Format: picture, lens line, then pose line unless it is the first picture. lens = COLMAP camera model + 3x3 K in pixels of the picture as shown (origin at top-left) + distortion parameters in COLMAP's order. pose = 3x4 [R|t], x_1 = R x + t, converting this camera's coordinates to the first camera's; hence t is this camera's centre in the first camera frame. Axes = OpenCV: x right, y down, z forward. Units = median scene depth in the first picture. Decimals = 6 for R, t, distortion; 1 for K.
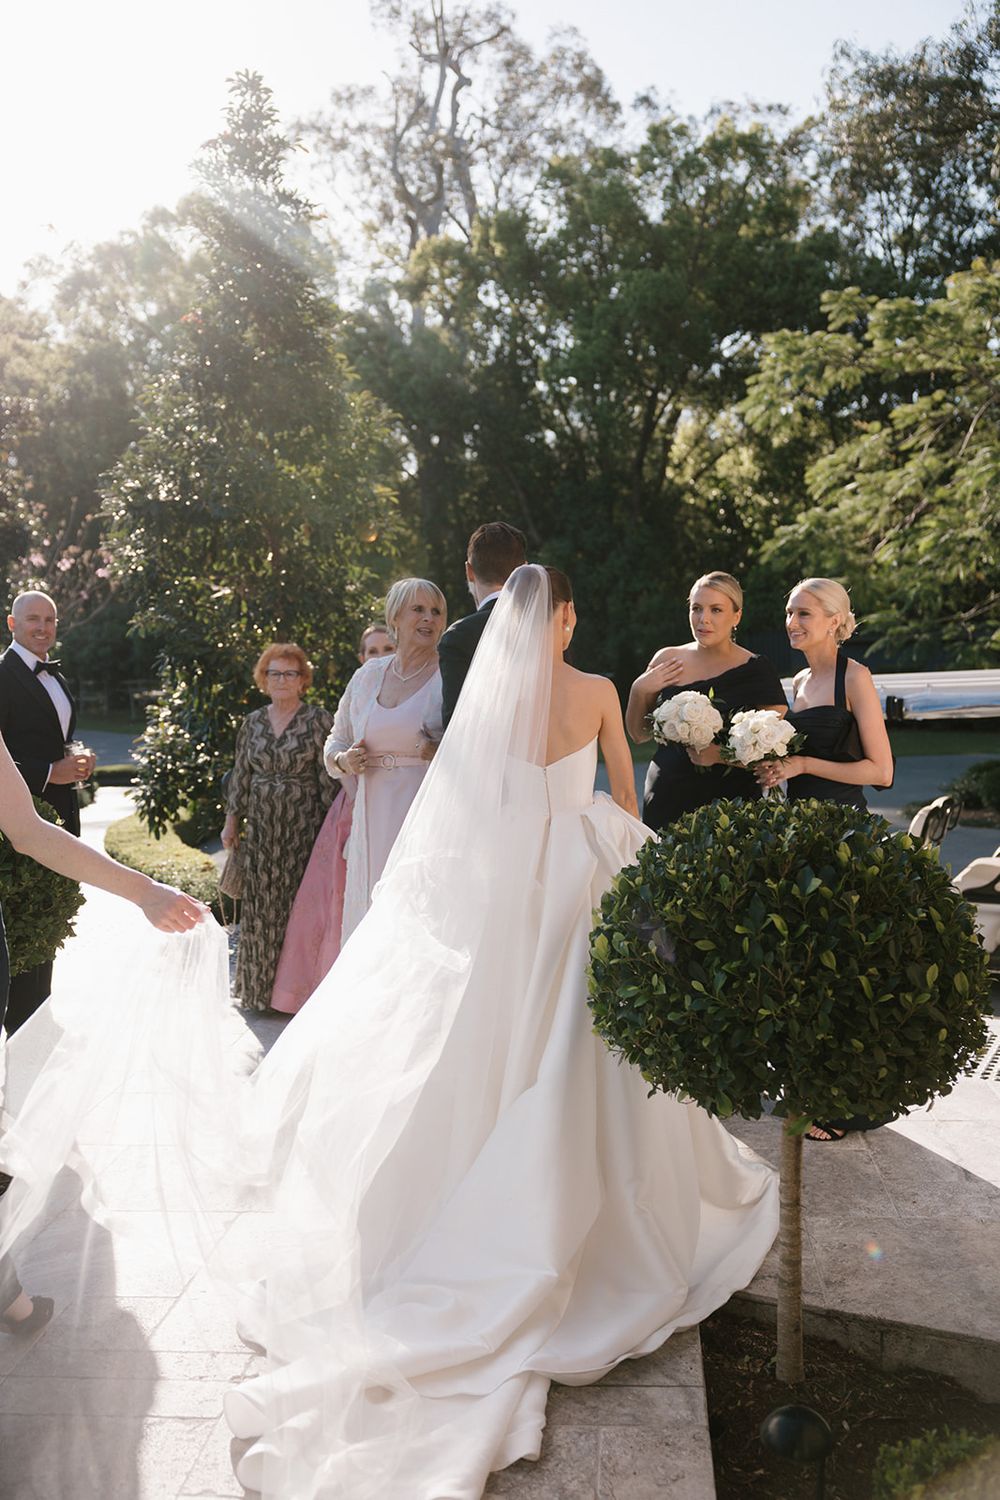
lens RADIAL K [[1955.4, 0, 500.8], [0, 1955.4, 751.7], [0, 0, 1]] dist [-0.067890, 0.000000]
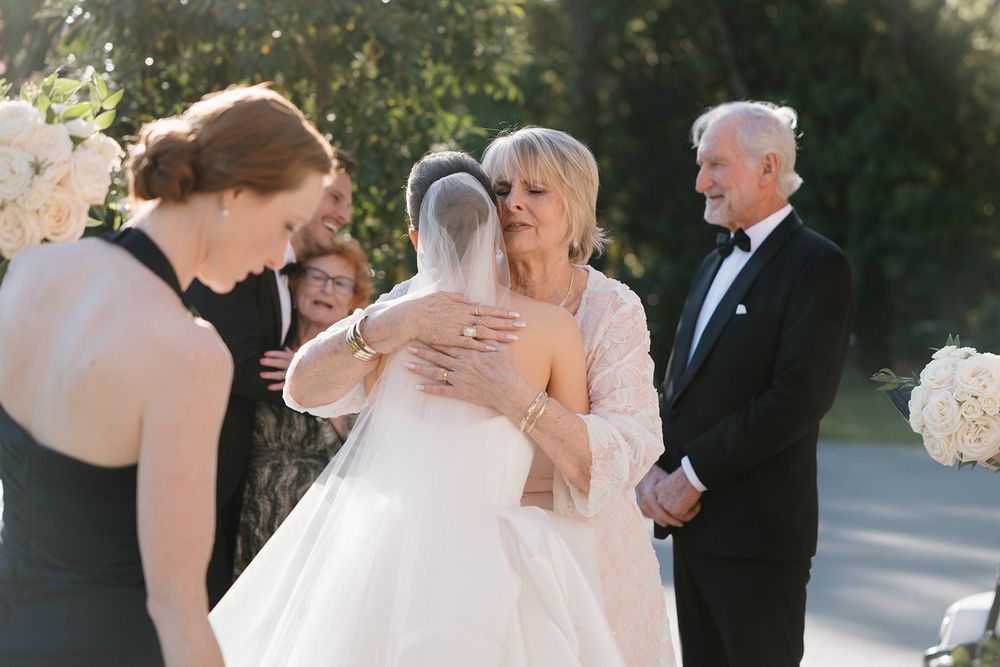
lens RADIAL K [[1303.6, 0, 506.2], [0, 1303.6, 335.0], [0, 0, 1]] dist [-0.067890, 0.000000]
pose [[0.990485, 0.052663, -0.127142, -0.000210], [-0.052646, 0.998607, 0.003498, -0.027160], [0.127149, 0.003229, 0.991878, 0.590436]]
